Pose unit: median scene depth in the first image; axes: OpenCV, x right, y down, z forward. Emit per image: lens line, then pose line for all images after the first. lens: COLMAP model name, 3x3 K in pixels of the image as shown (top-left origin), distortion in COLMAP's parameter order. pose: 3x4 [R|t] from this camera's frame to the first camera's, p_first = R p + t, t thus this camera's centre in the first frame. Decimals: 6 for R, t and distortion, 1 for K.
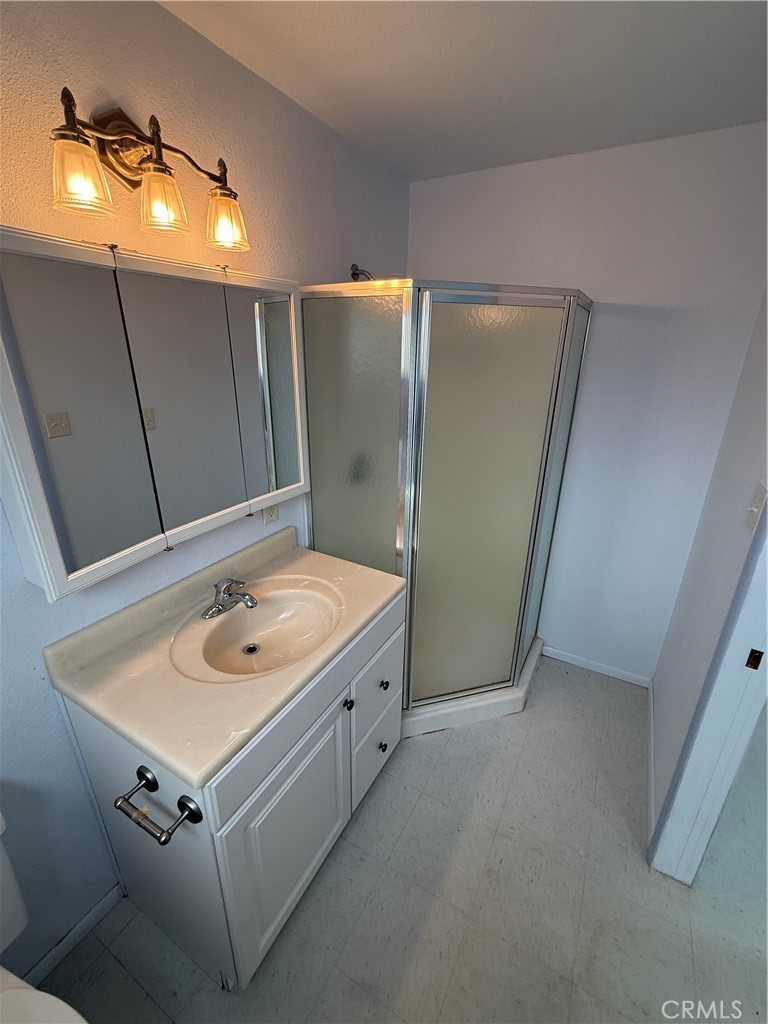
lens RADIAL K [[438.1, 0, 385.5], [0, 438.1, 511.6], [0, 0, 1]] dist [-0.000589, 0.000034]
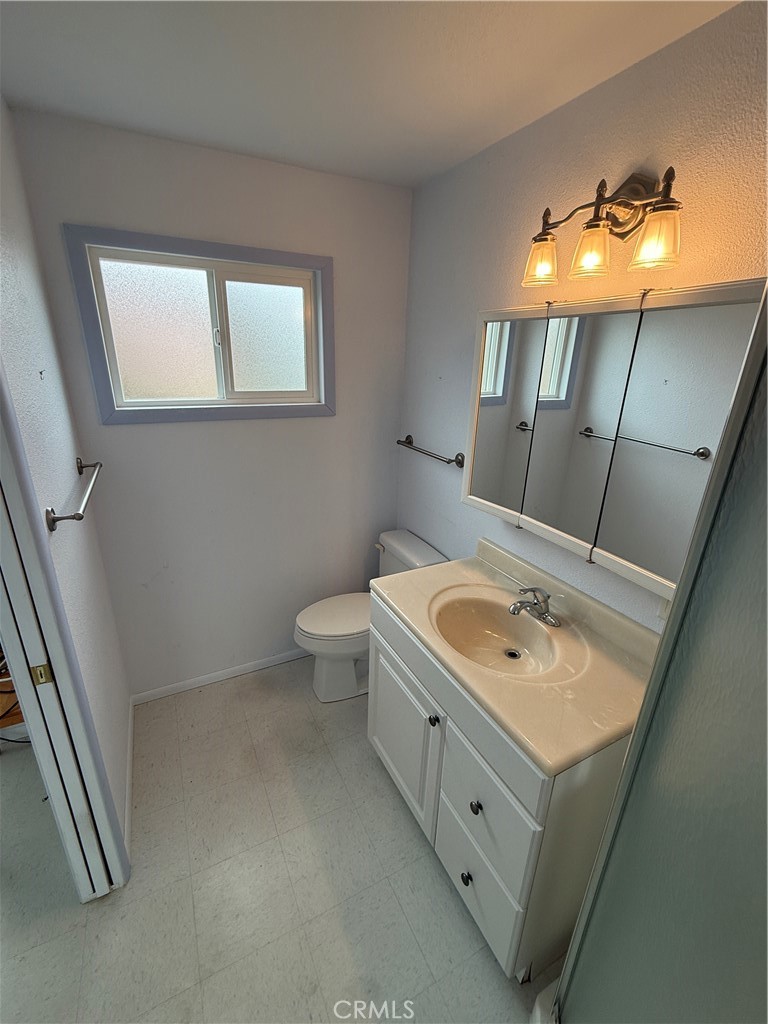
lens RADIAL K [[438.1, 0, 385.0], [0, 438.1, 512.8], [0, 0, 1]] dist [-0.000589, 0.000034]
pose [[-0.551647, 0.251737, -0.795182, 0.623557], [-0.331927, 0.808364, 0.486181, -0.376421], [0.765186, 0.532143, -0.362373, 0.966981]]
